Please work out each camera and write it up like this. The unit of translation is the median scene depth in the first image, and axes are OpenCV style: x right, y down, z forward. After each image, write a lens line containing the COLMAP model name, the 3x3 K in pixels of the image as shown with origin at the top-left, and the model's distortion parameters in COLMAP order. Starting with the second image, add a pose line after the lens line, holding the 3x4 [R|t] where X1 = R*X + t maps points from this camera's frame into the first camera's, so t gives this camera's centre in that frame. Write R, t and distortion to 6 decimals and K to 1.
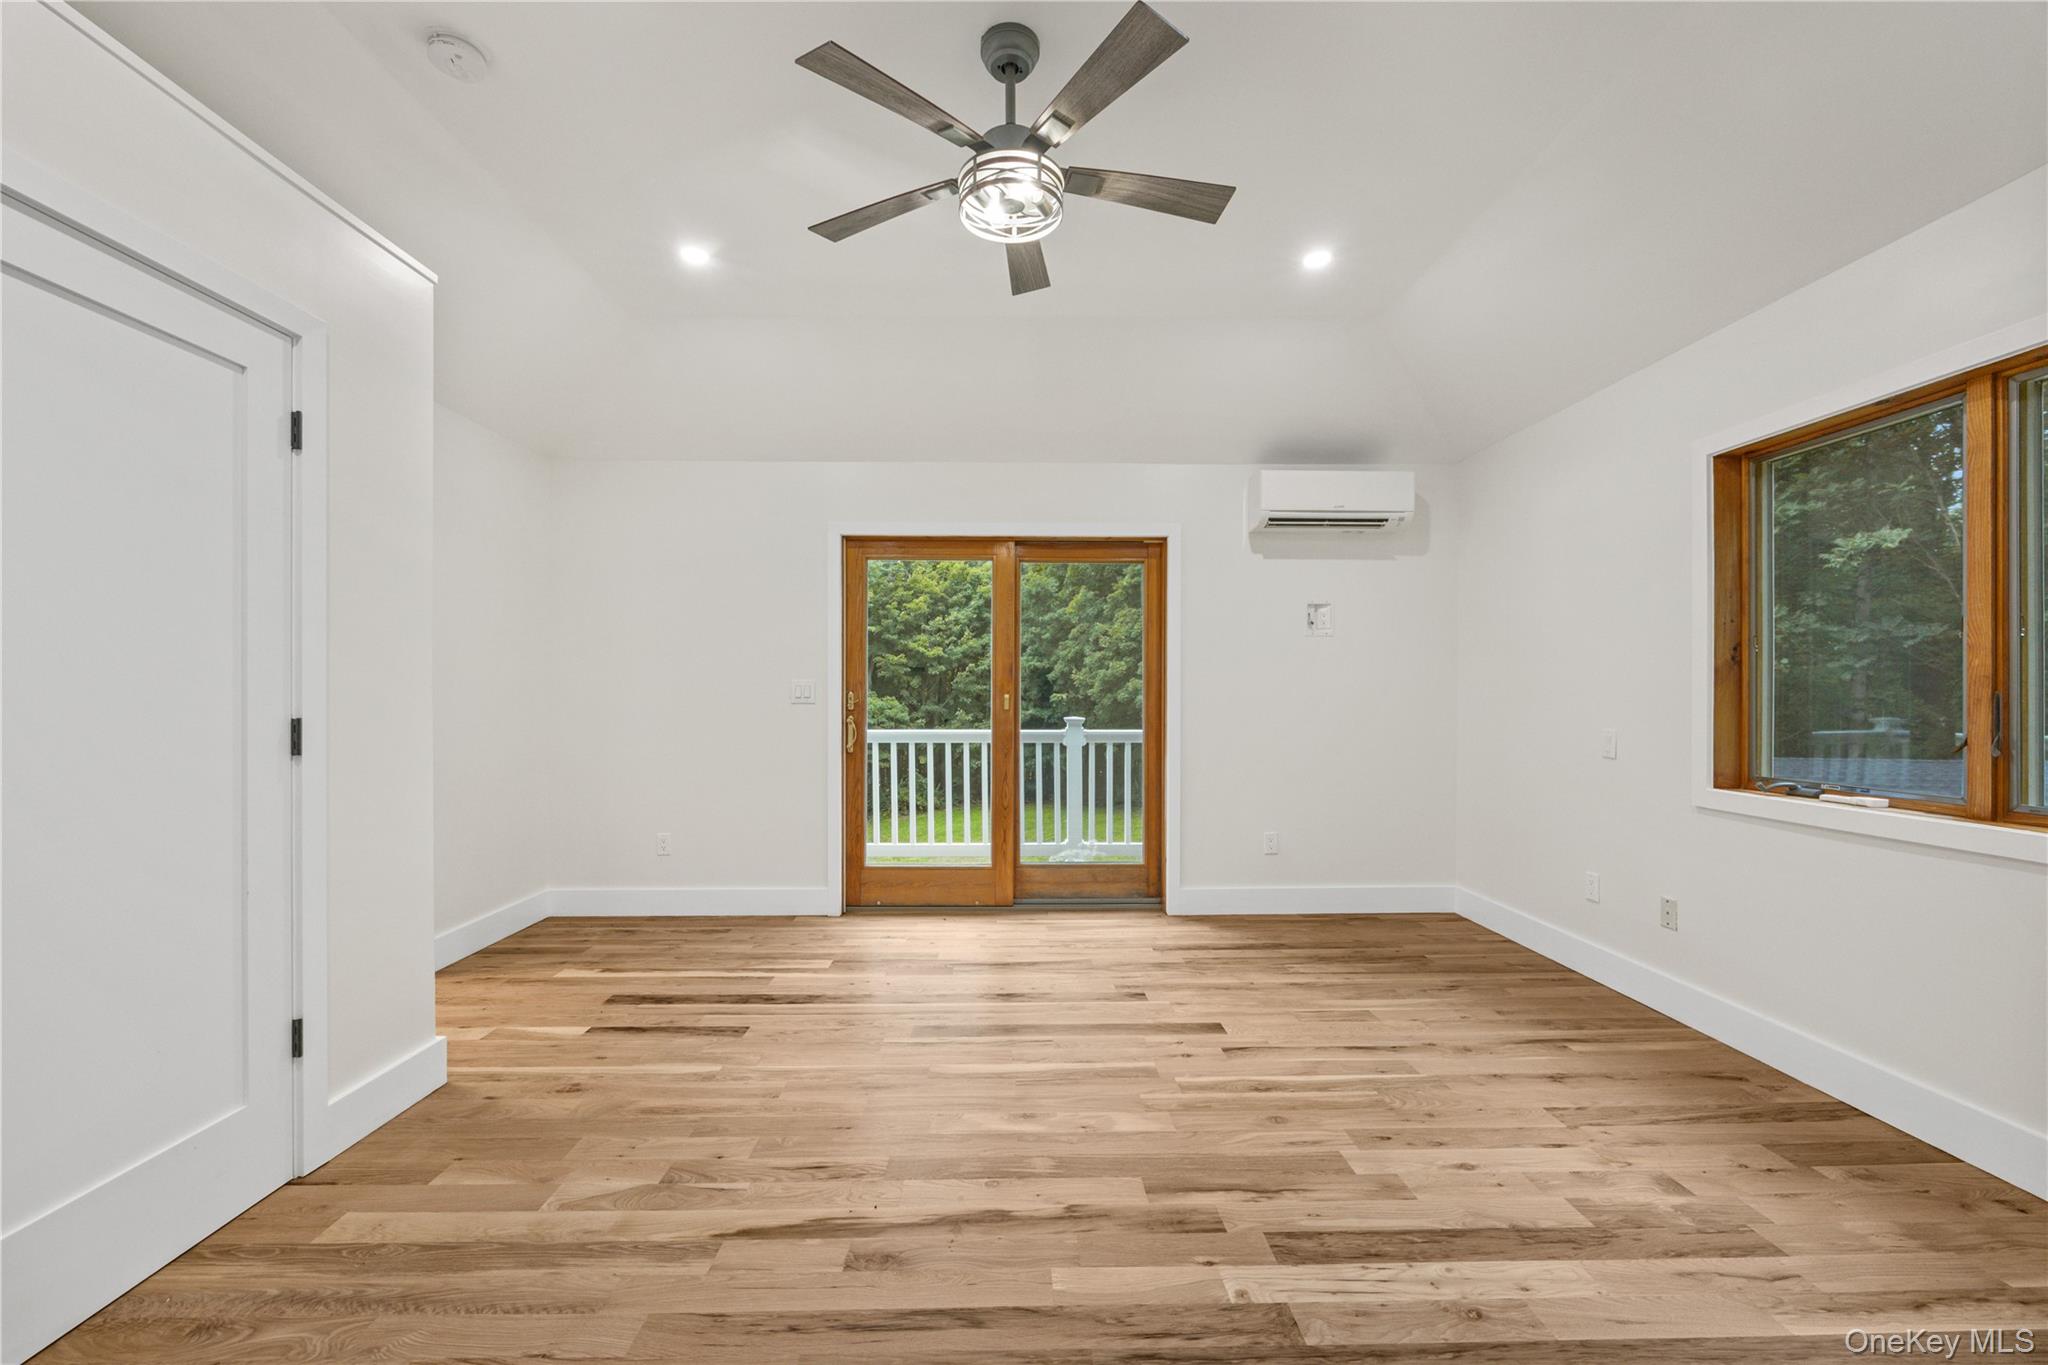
lens RADIAL K [[791.8, 0, 1024.0], [0, 791.8, 682.5], [0, 0, 1]] dist [0.000270, 0.003580]
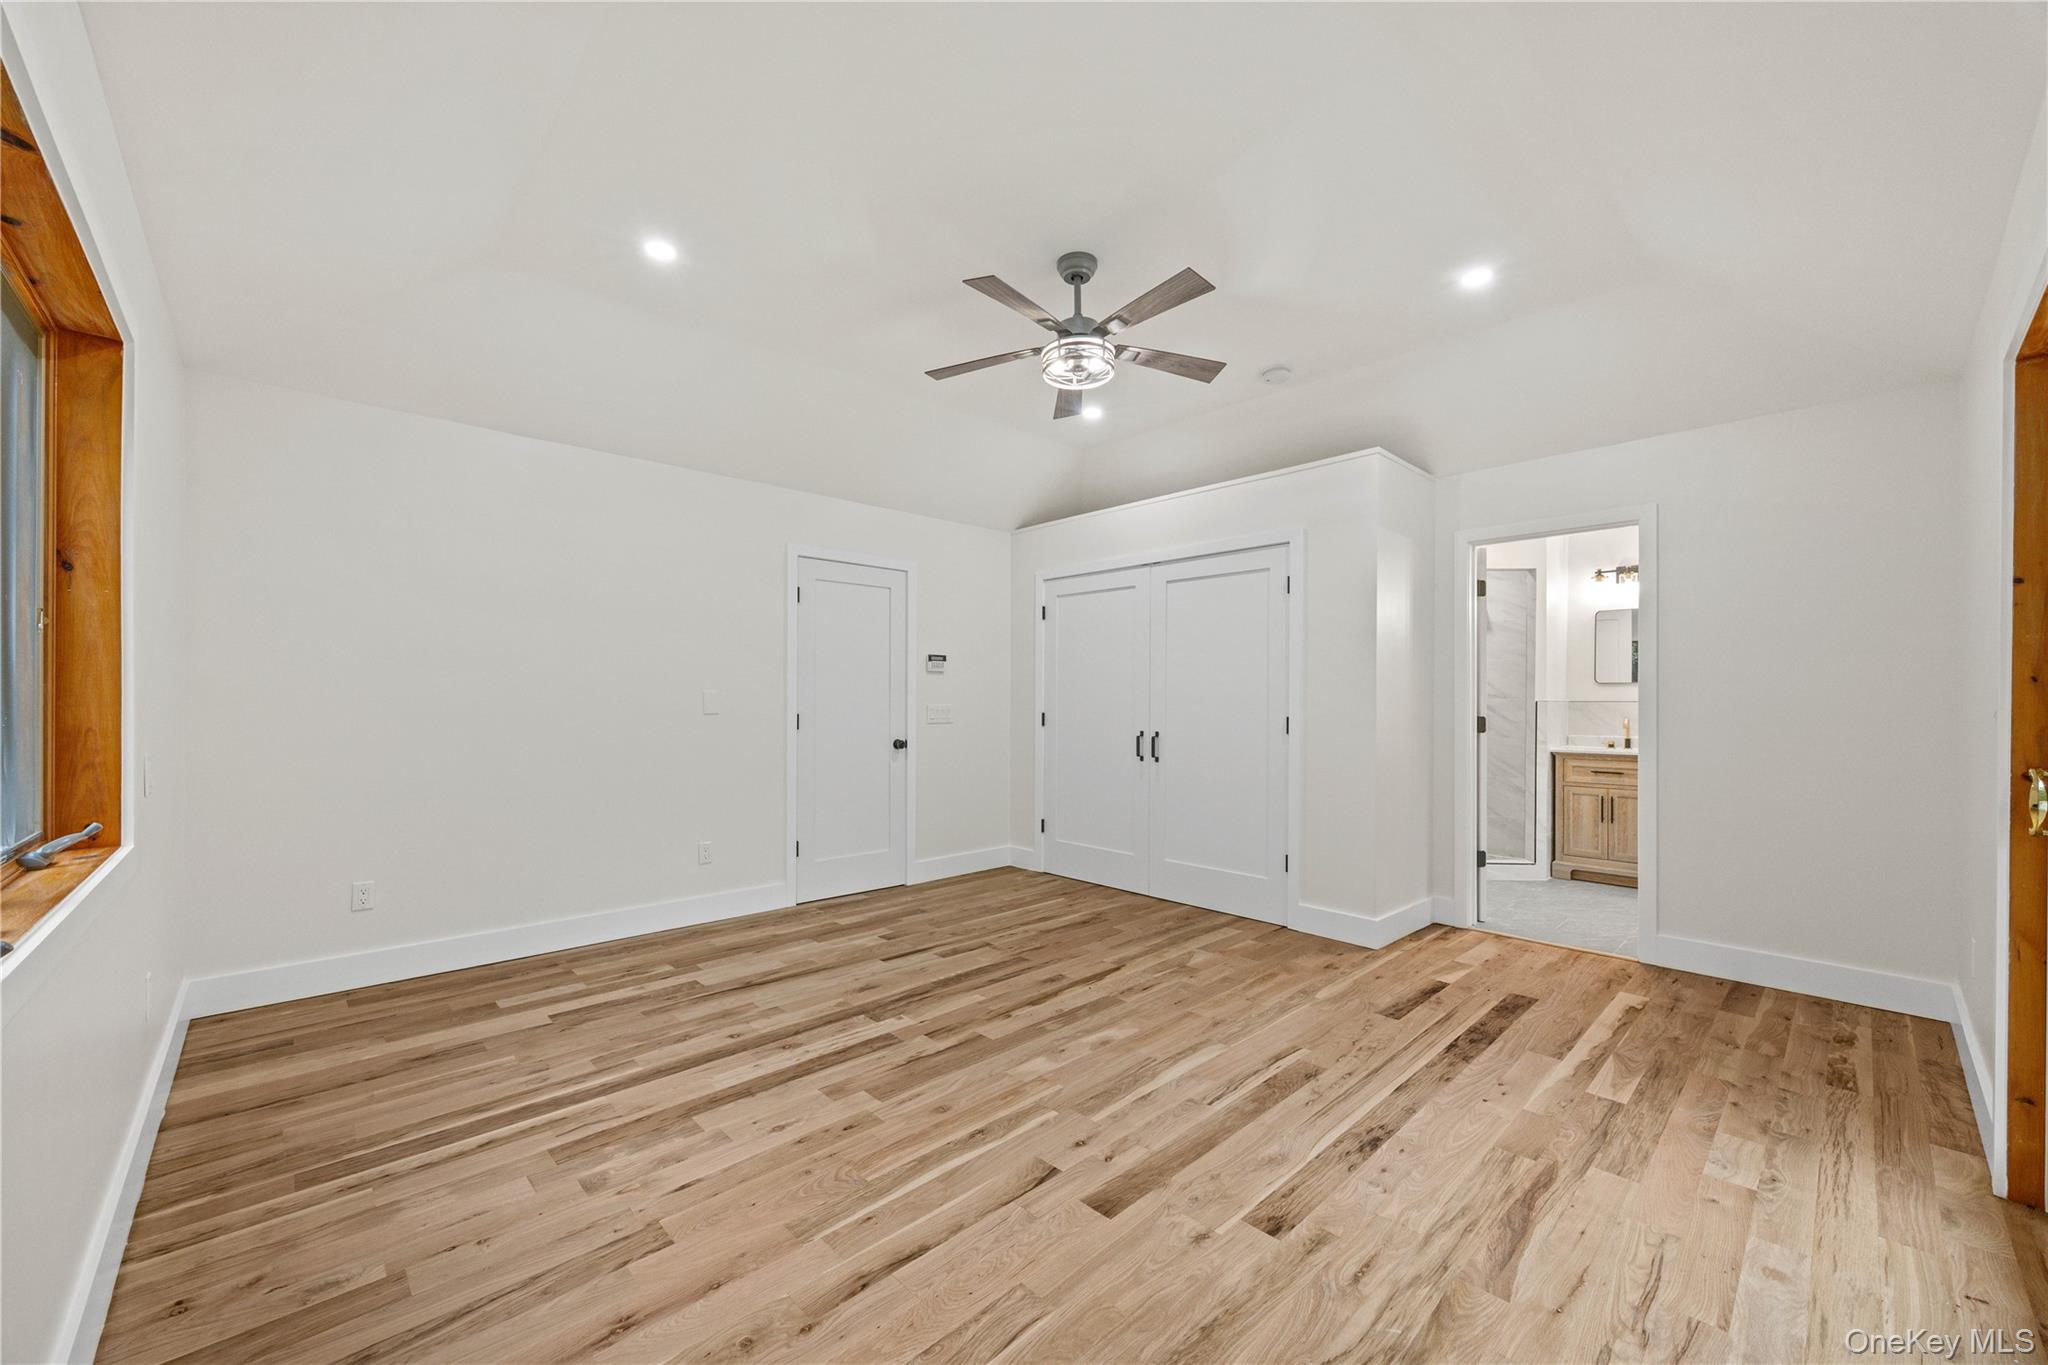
lens RADIAL K [[791.8, 0, 1024.0], [0, 791.8, 682.5], [0, 0, 1]] dist [0.000270, 0.003580]
pose [[-0.738348, -0.021853, -0.674065, 0.933367], [0.005543, 0.999244, -0.038467, 0.024421], [0.674397, -0.032139, -0.737669, 1.812602]]
